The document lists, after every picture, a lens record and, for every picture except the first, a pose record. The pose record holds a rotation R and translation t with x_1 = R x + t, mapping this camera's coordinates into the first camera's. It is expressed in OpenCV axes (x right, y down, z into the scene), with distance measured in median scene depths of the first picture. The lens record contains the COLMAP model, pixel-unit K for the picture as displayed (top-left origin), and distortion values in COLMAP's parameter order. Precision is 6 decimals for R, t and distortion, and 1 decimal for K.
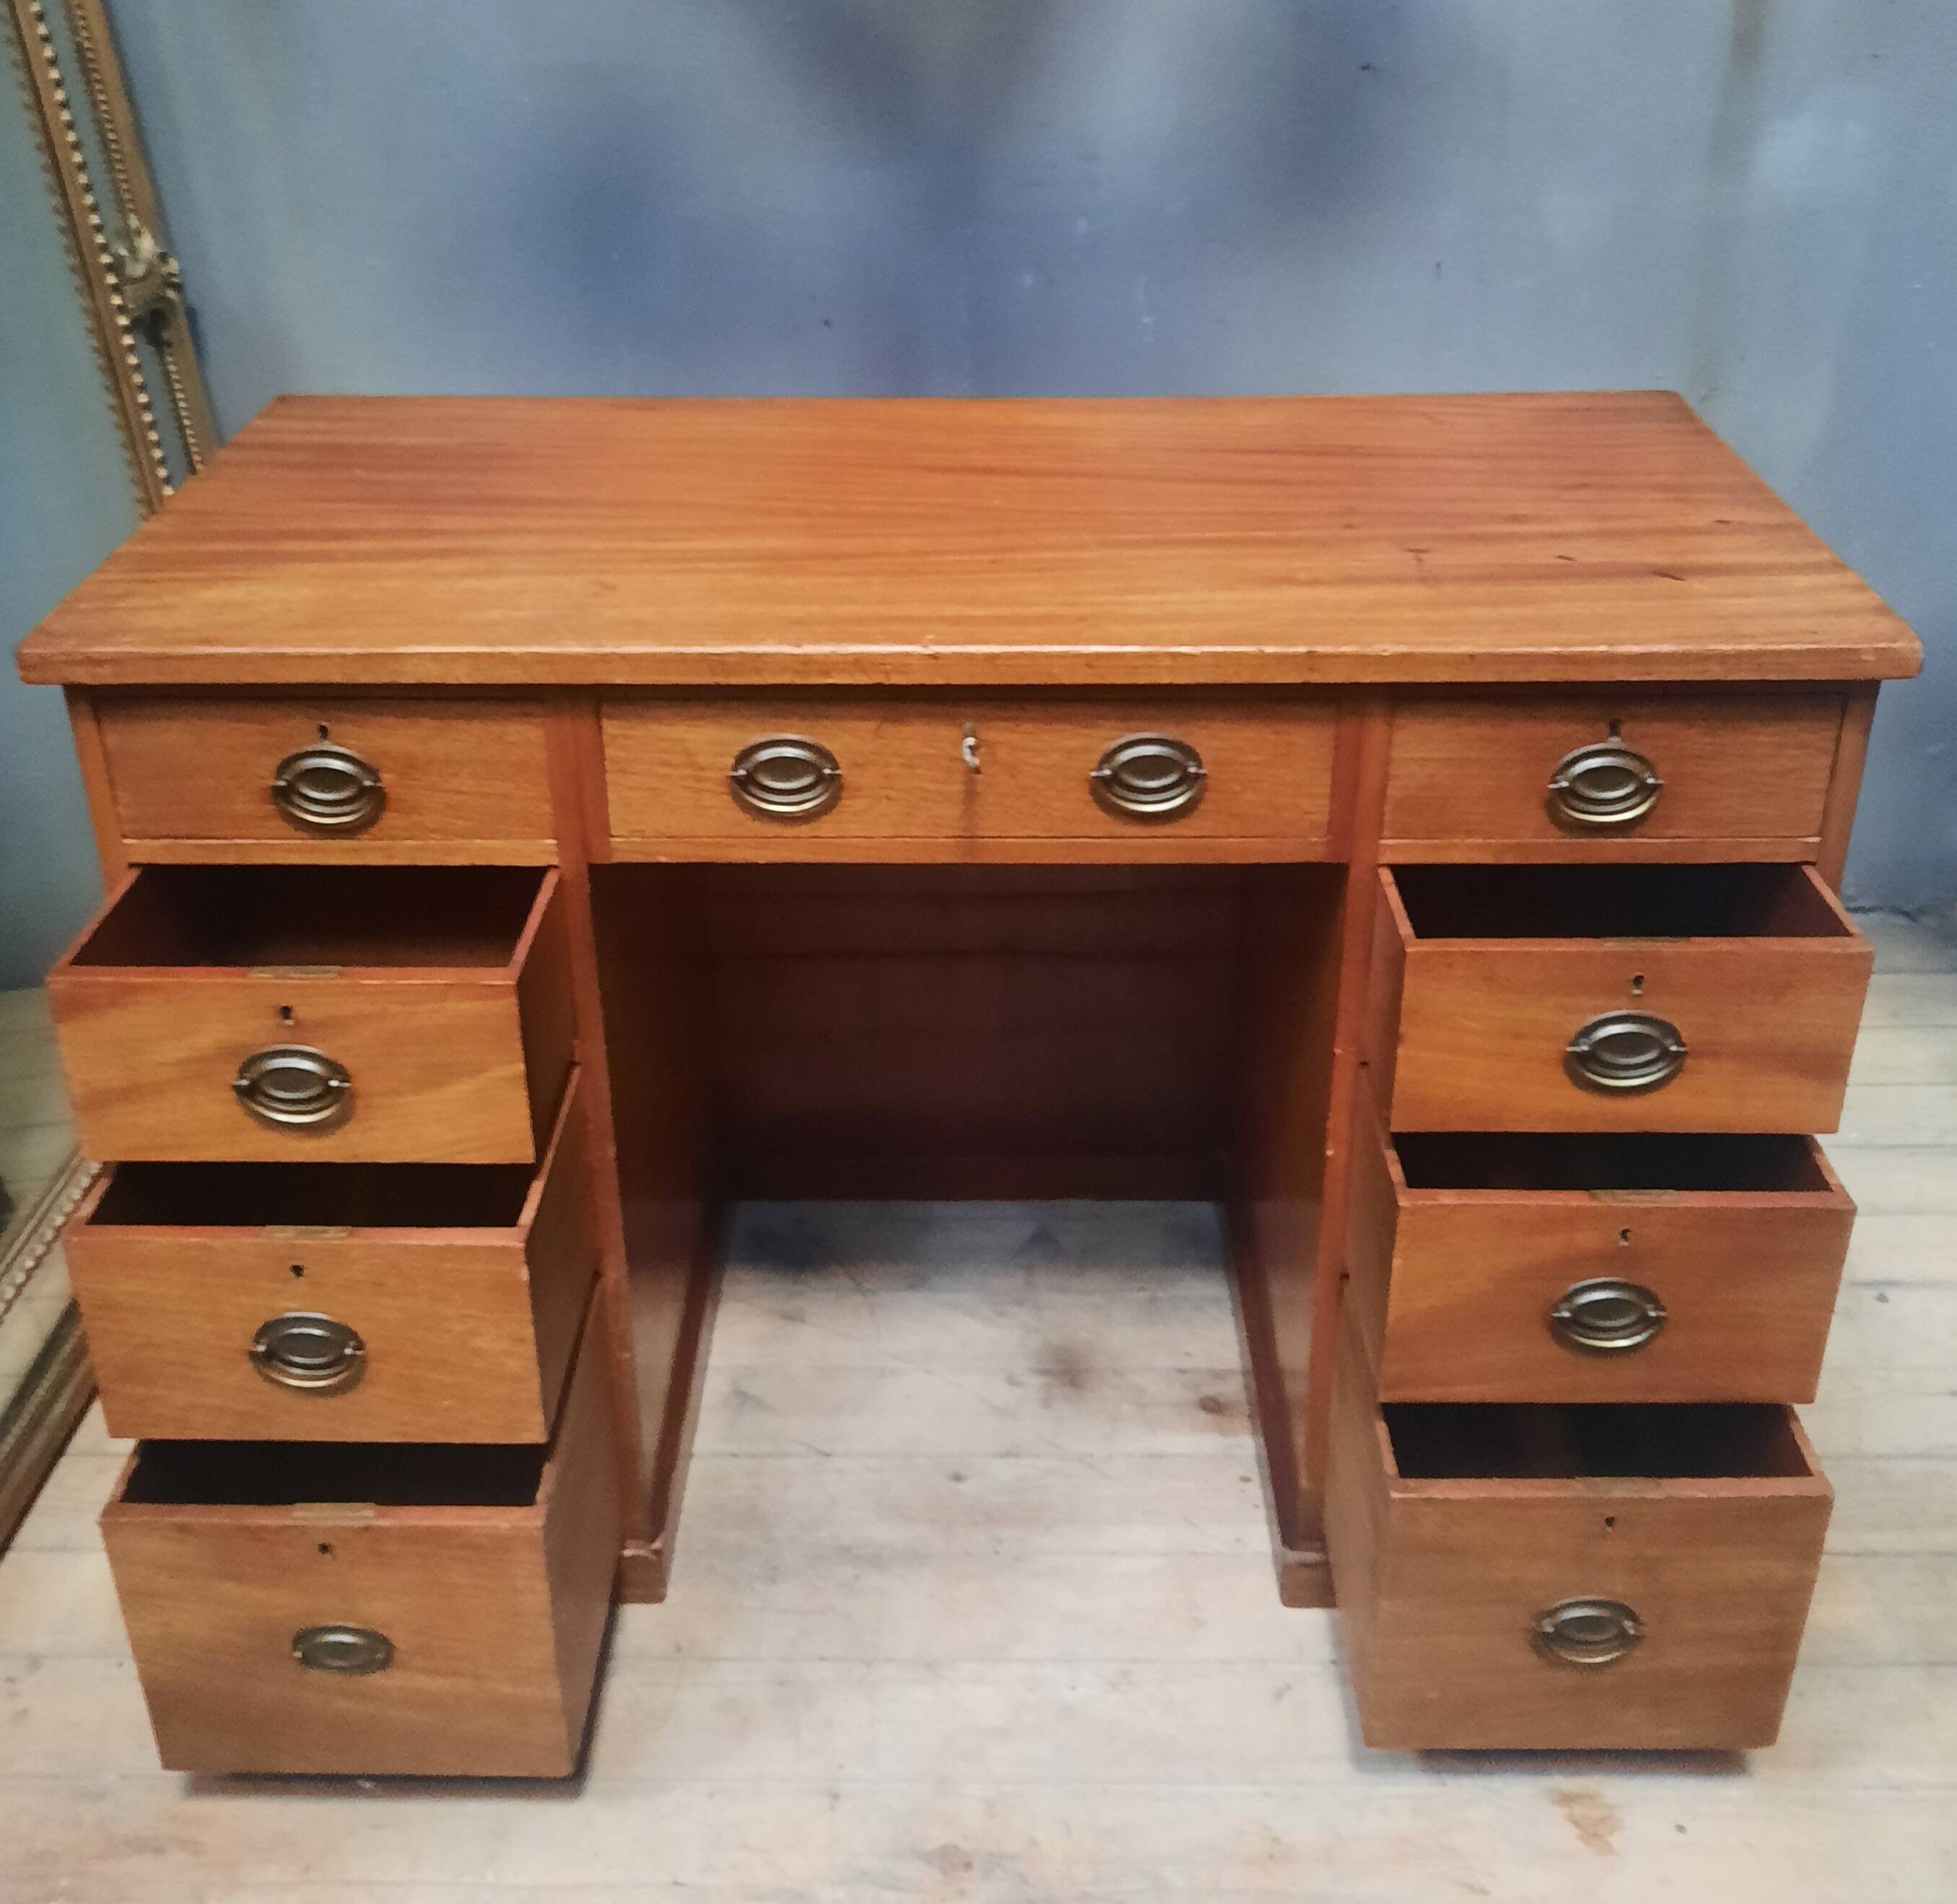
lens RADIAL K [[2168.8, 0, 969.3], [0, 2168.8, 792.8], [0, 0, 1]] dist [0.023477, 0.000000]
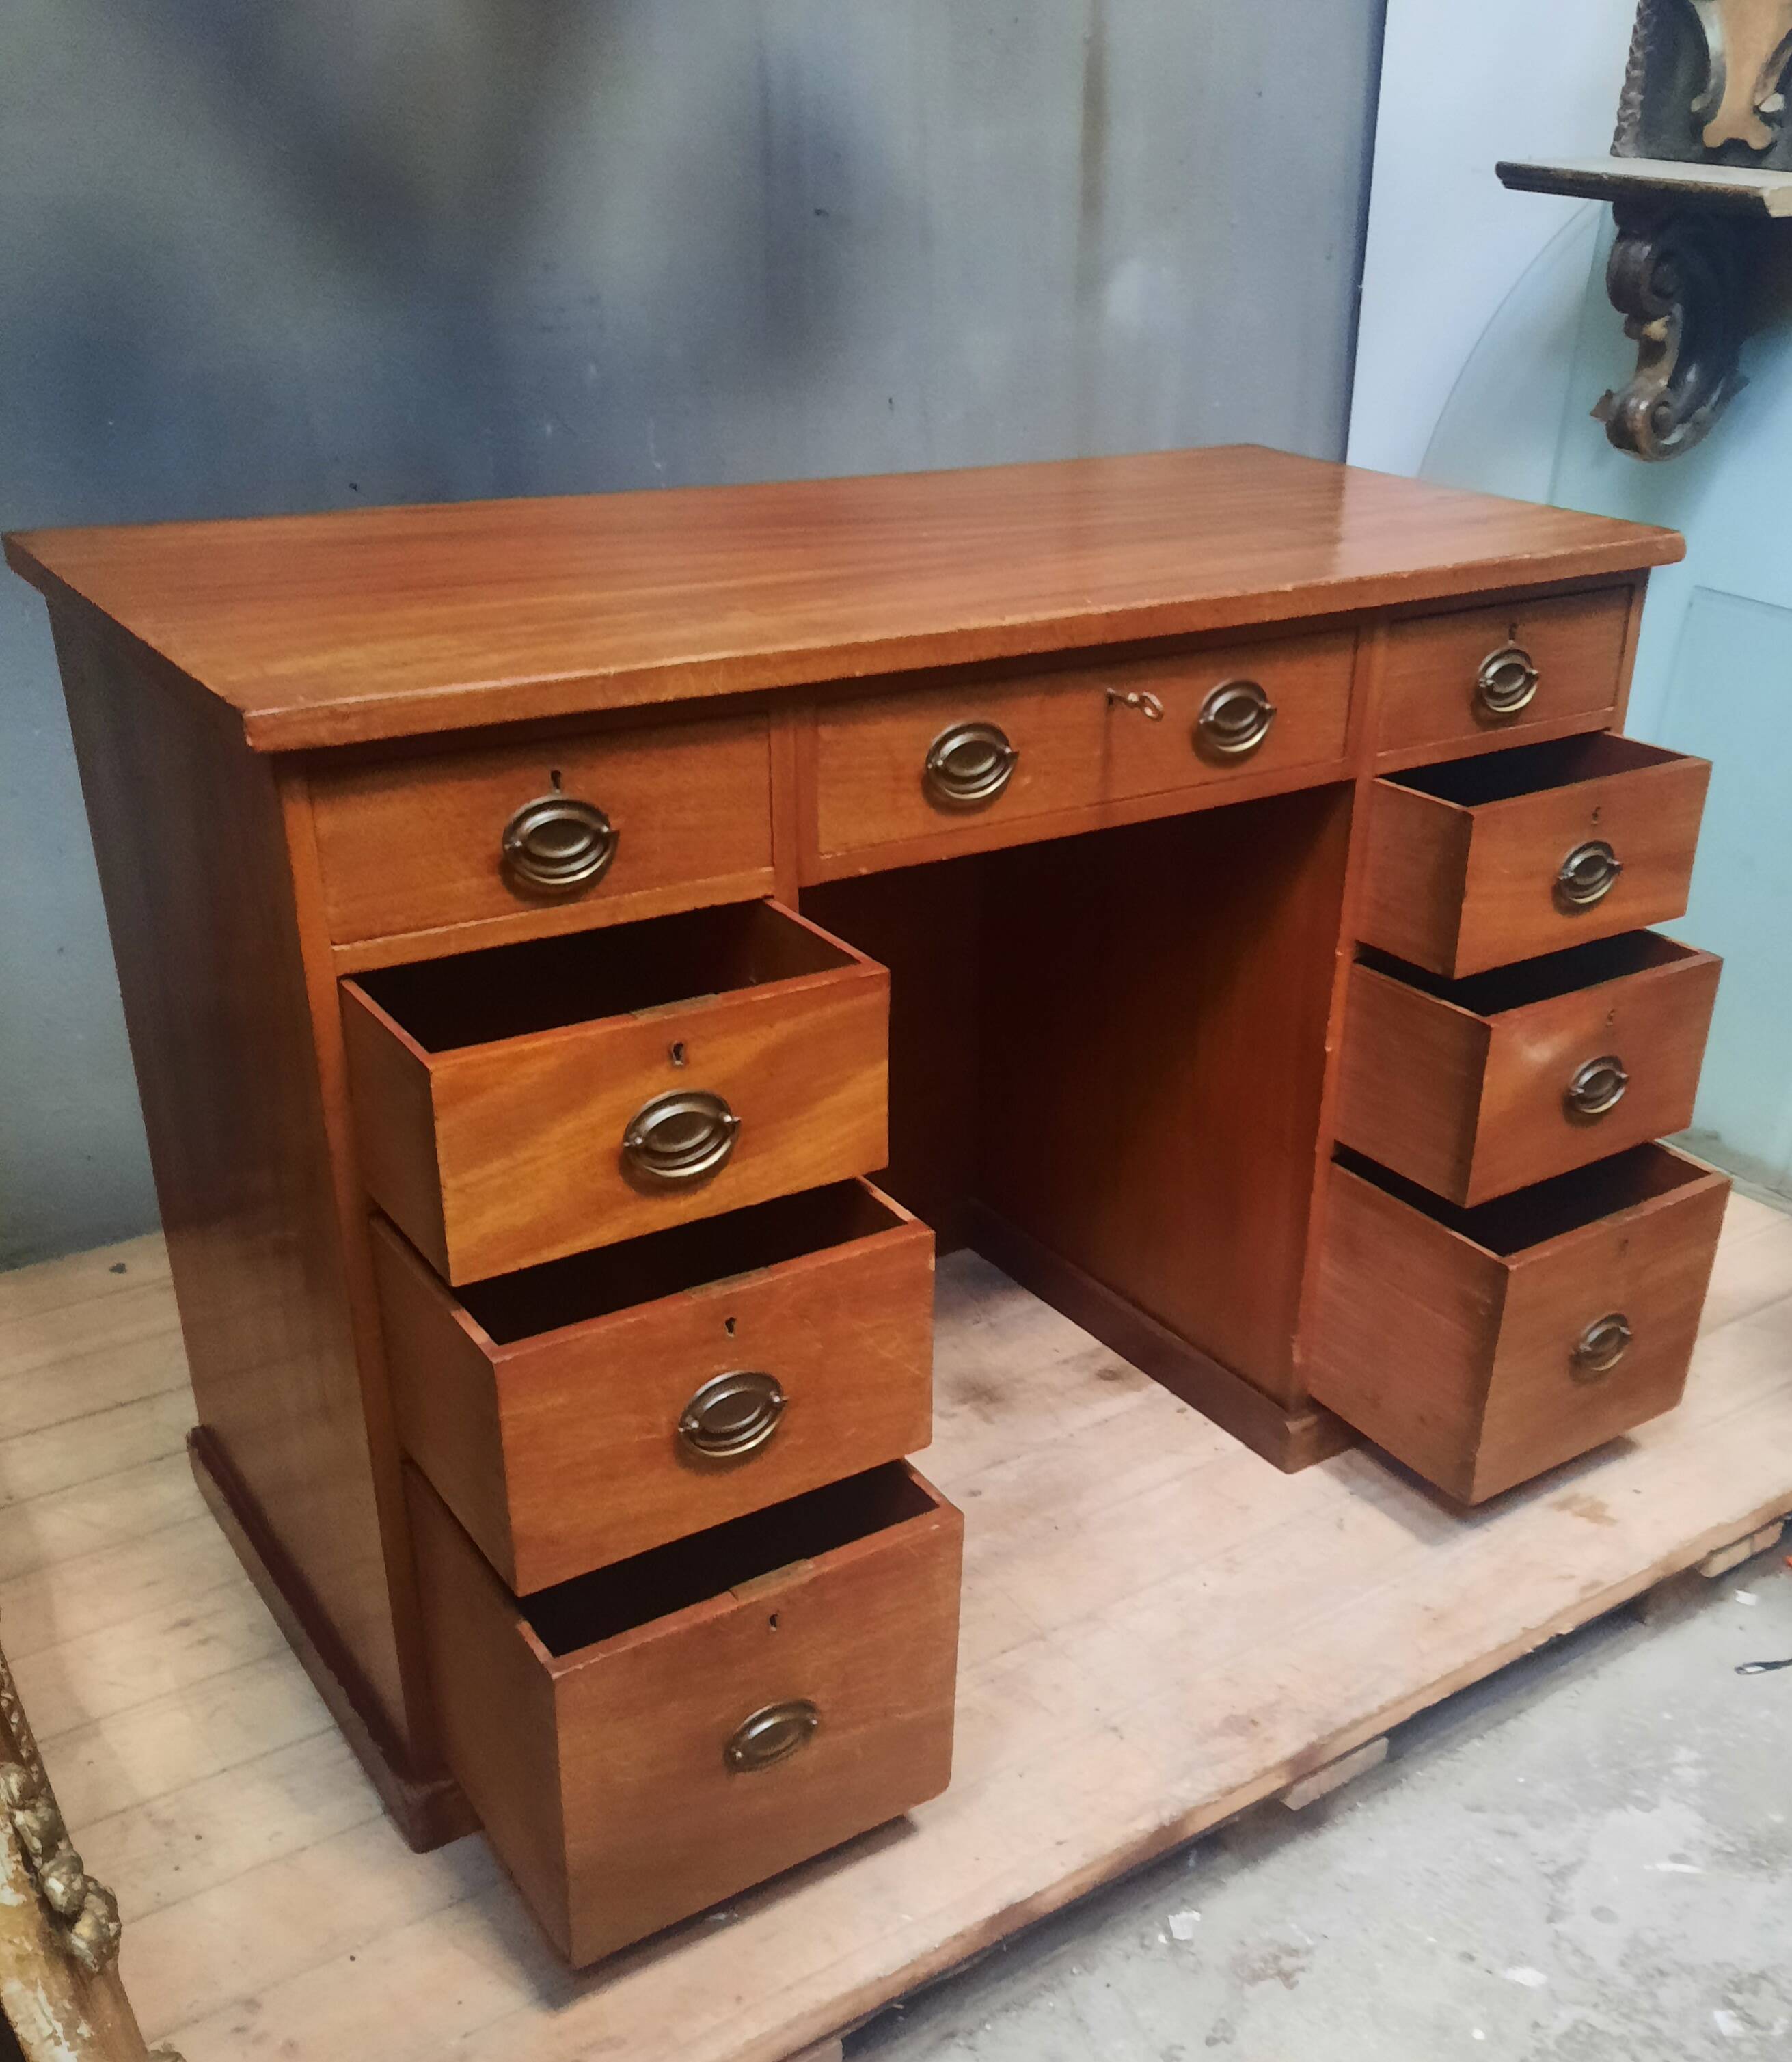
lens RADIAL K [[2045.9, 0, 1051.6], [0, 2045.9, 1147.0], [0, 0, 1]] dist [0.034723, 0.000000]
pose [[0.798715, -0.237721, 0.552759, -0.621492], [0.232563, 0.969221, 0.080781, 0.097682], [-0.554949, 0.064030, 0.829417, 0.166860]]
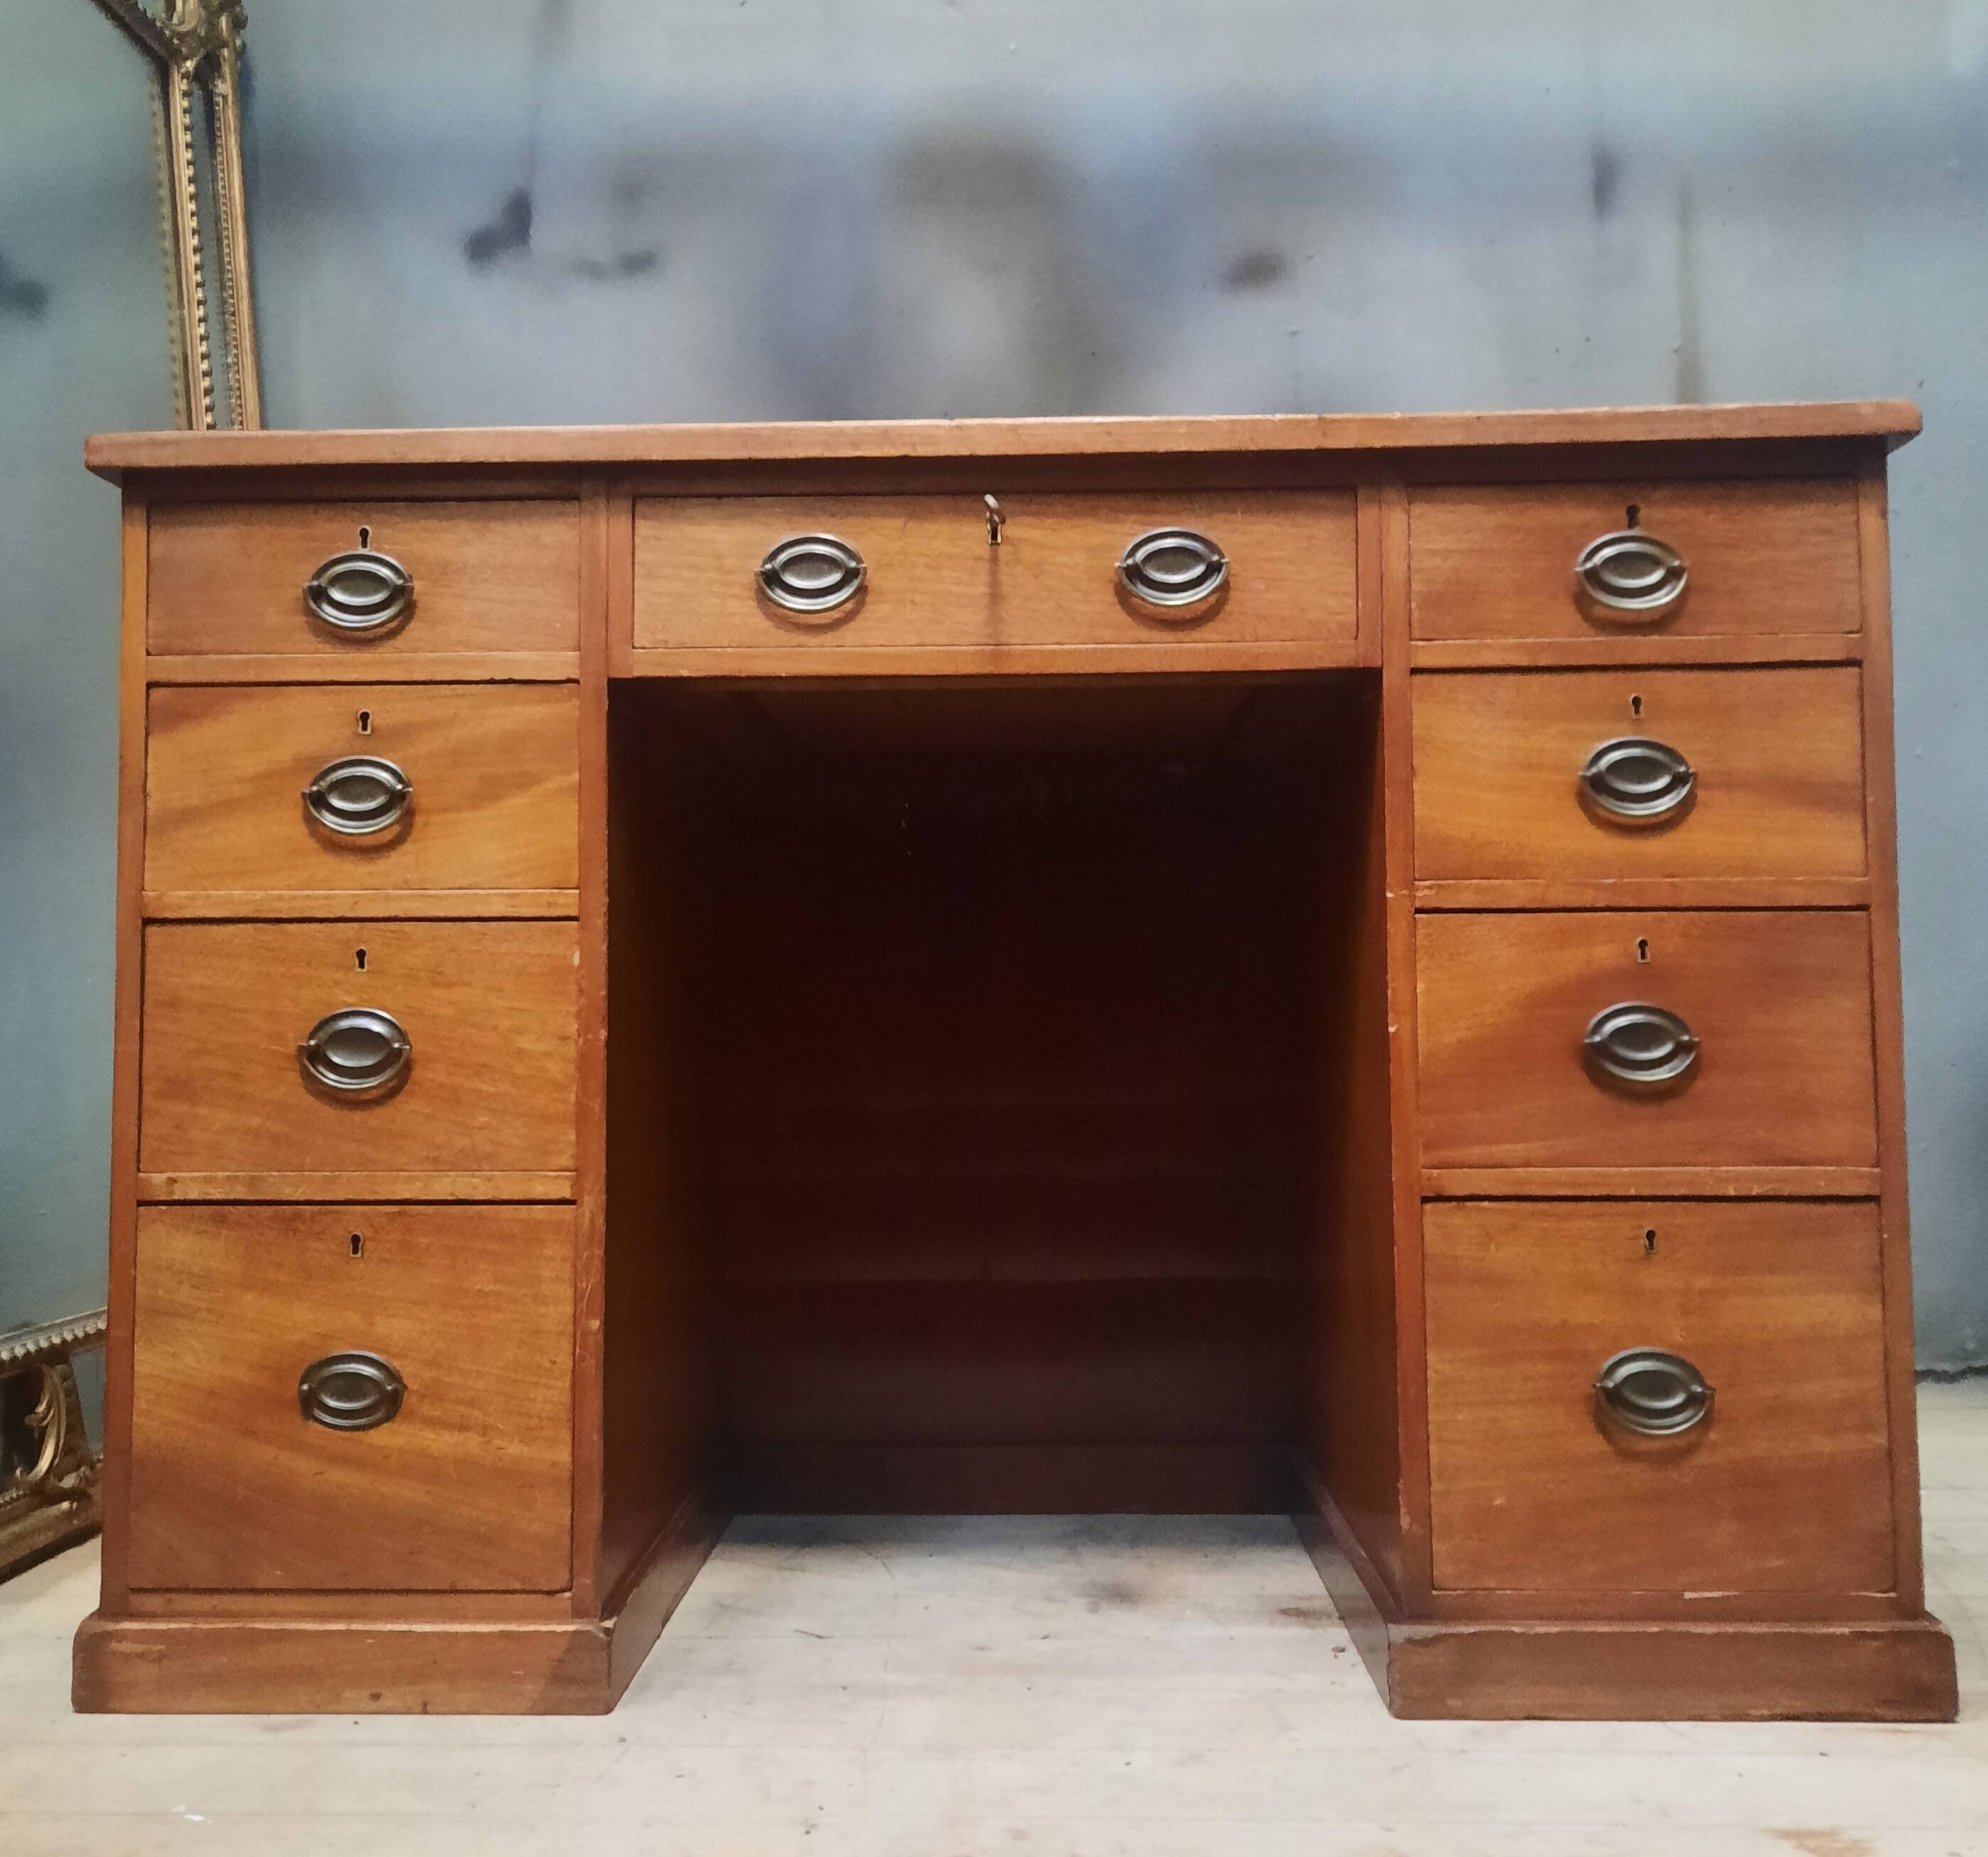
lens RADIAL K [[2096.9, 0, 977.7], [0, 2096.9, 862.7], [0, 0, 1]] dist [0.028857, 0.000000]
pose [[0.999721, -0.002202, -0.023527, 0.014645], [-0.009960, 0.863604, -0.504072, 0.578881], [0.021428, 0.504166, 0.863341, 0.218840]]
